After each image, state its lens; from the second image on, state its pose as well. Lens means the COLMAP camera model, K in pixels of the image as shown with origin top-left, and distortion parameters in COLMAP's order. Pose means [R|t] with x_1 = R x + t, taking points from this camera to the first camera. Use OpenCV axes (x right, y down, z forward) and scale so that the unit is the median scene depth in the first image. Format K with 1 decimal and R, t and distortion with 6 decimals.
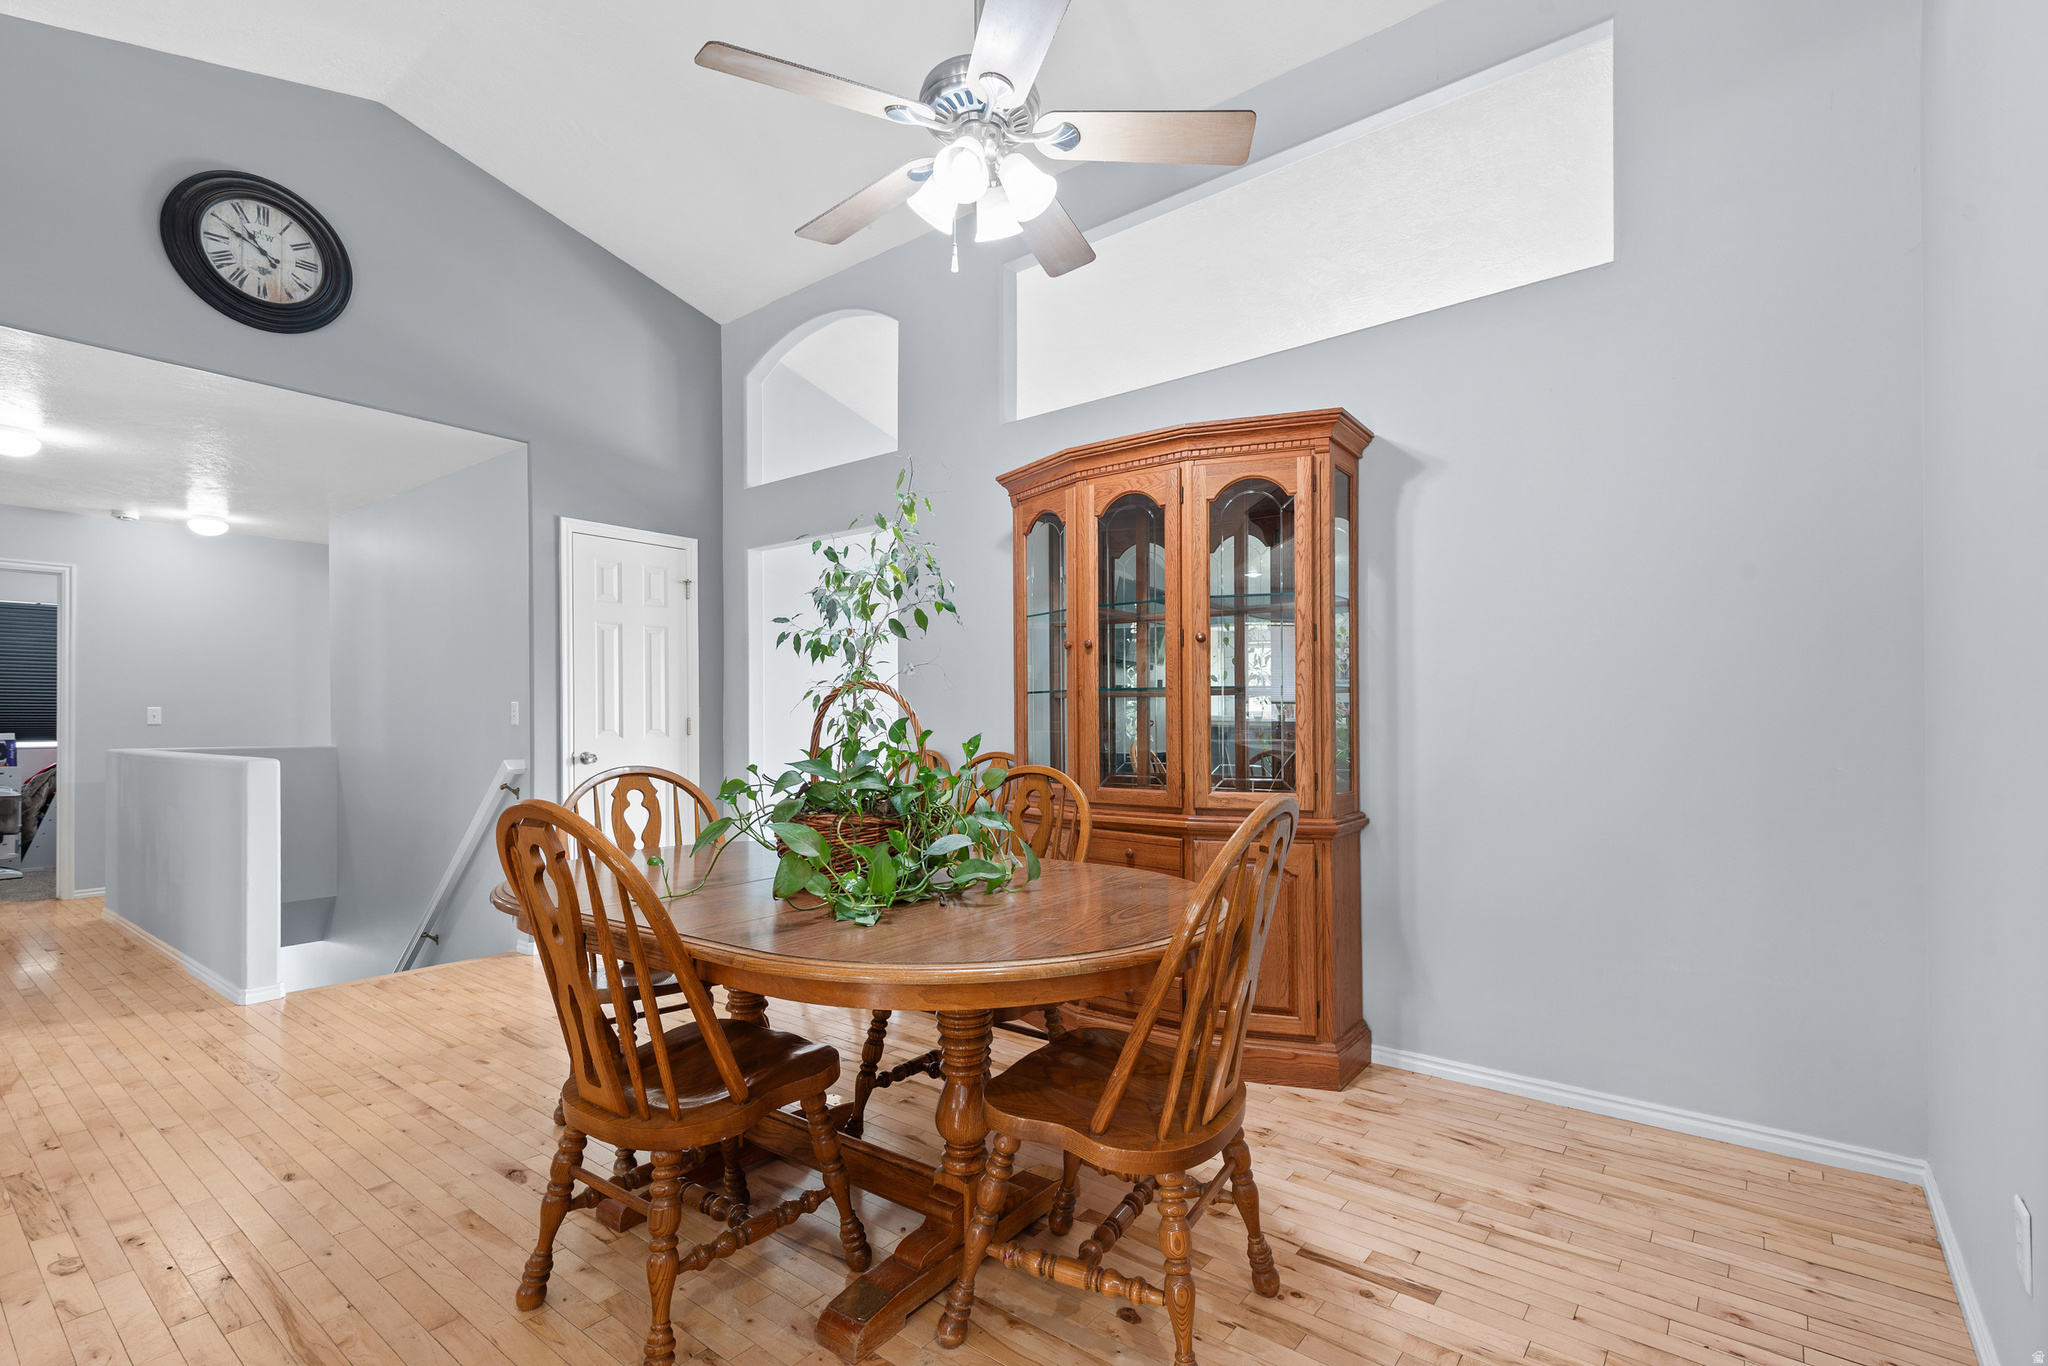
lens RADIAL K [[930.1, 0, 1023.5], [0, 930.1, 700.1], [0, 0, 1]] dist [0.011073, 0.000527]
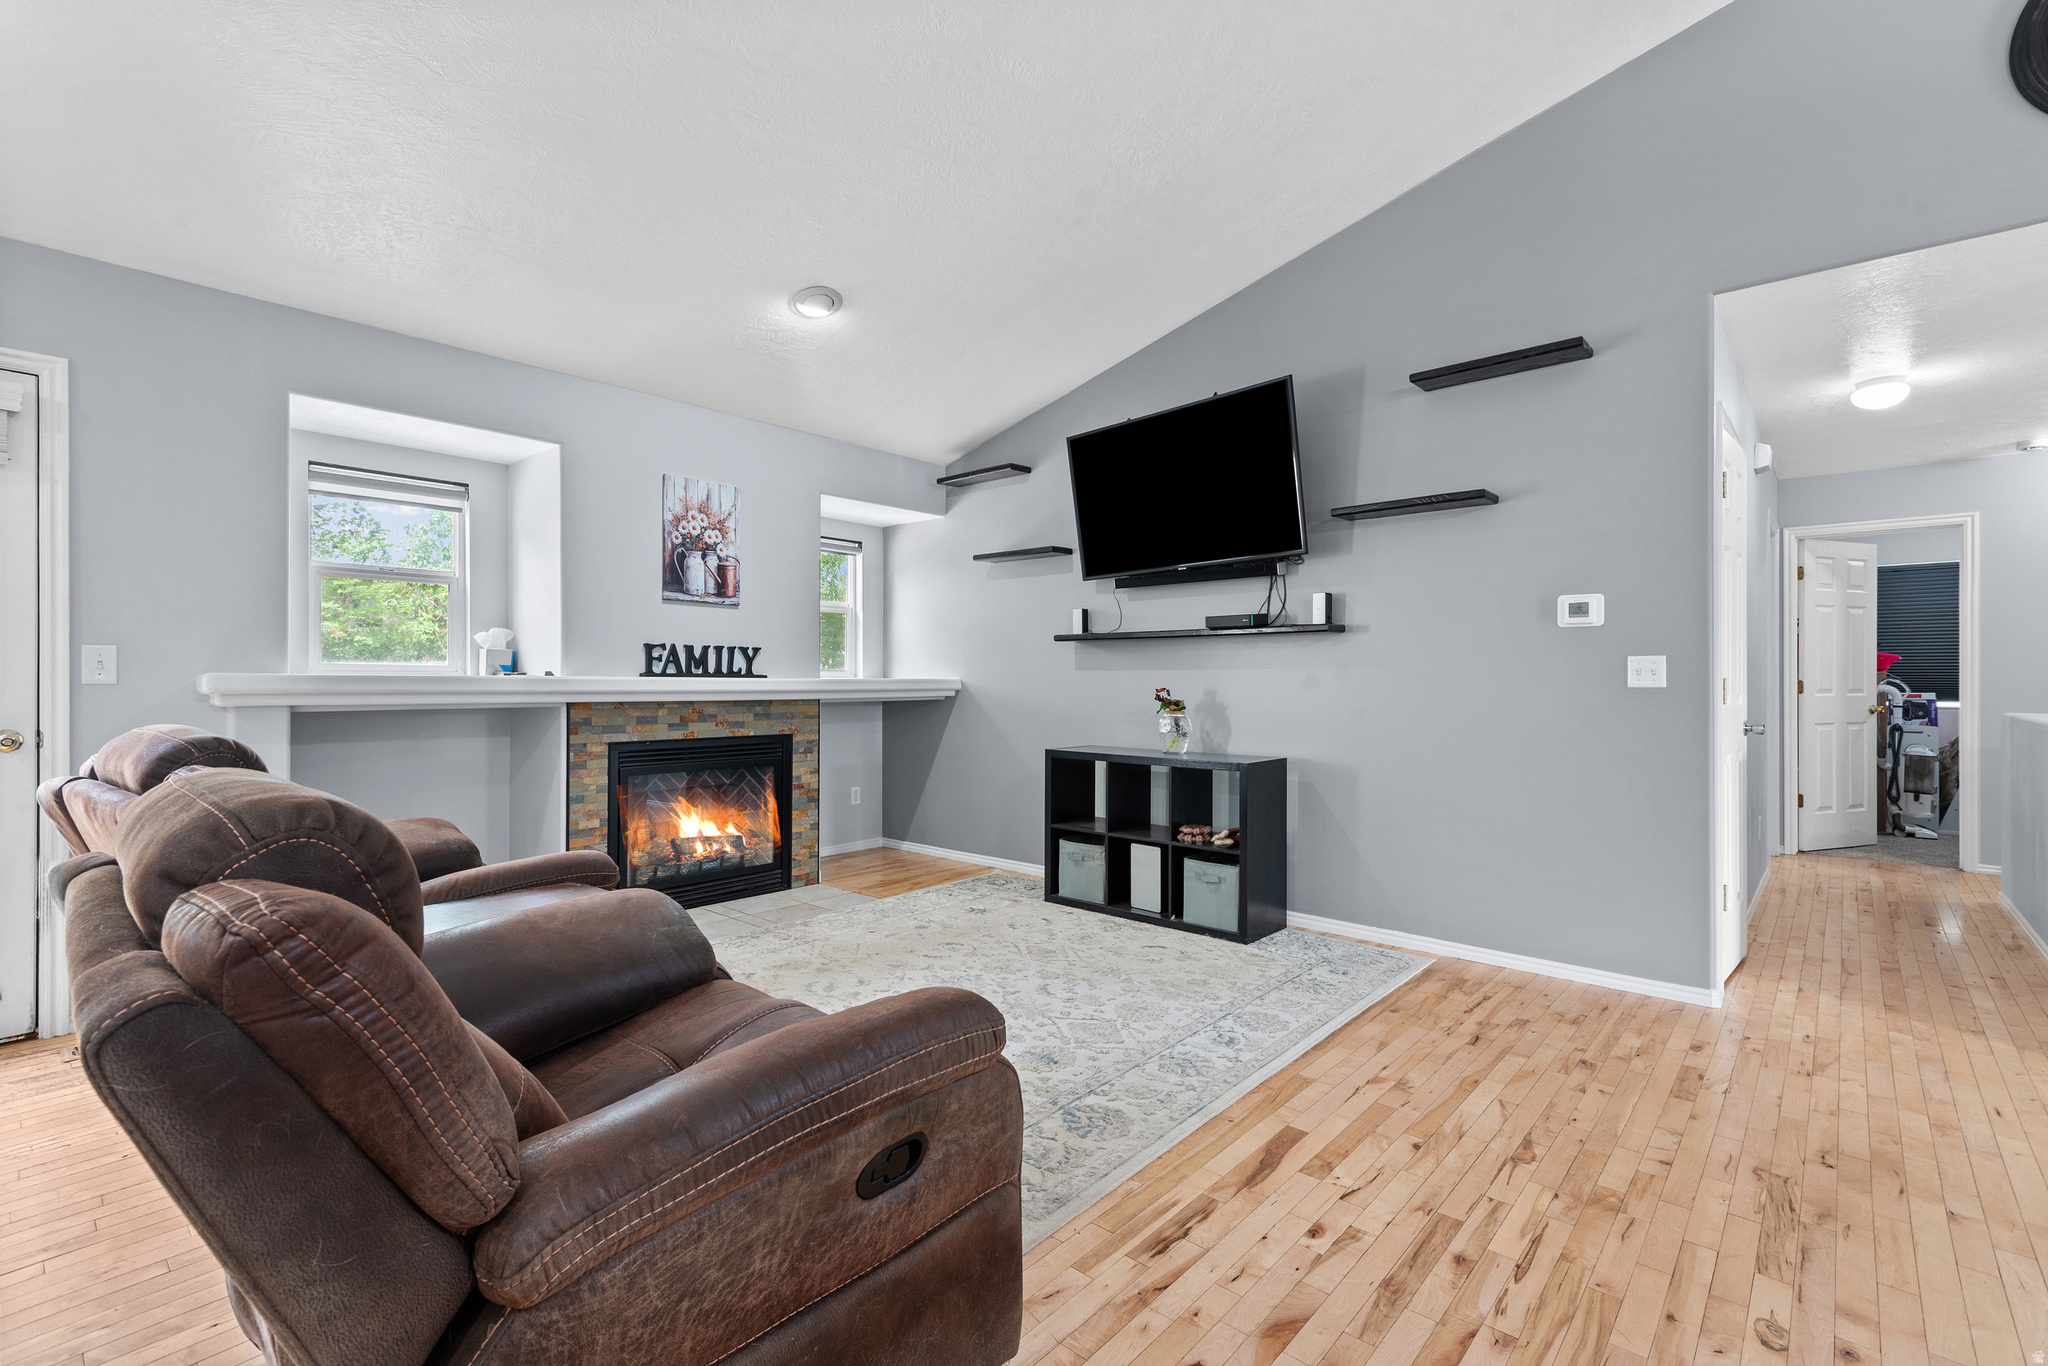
lens RADIAL K [[930.1, 0, 1022.2], [0, 930.1, 687.1], [0, 0, 1]] dist [0.011073, 0.000527]
pose [[-0.043264, 0.008407, -0.999028, -0.049078], [0.020311, 0.999765, 0.007534, 0.002410], [0.998857, -0.019966, -0.043425, 0.119946]]
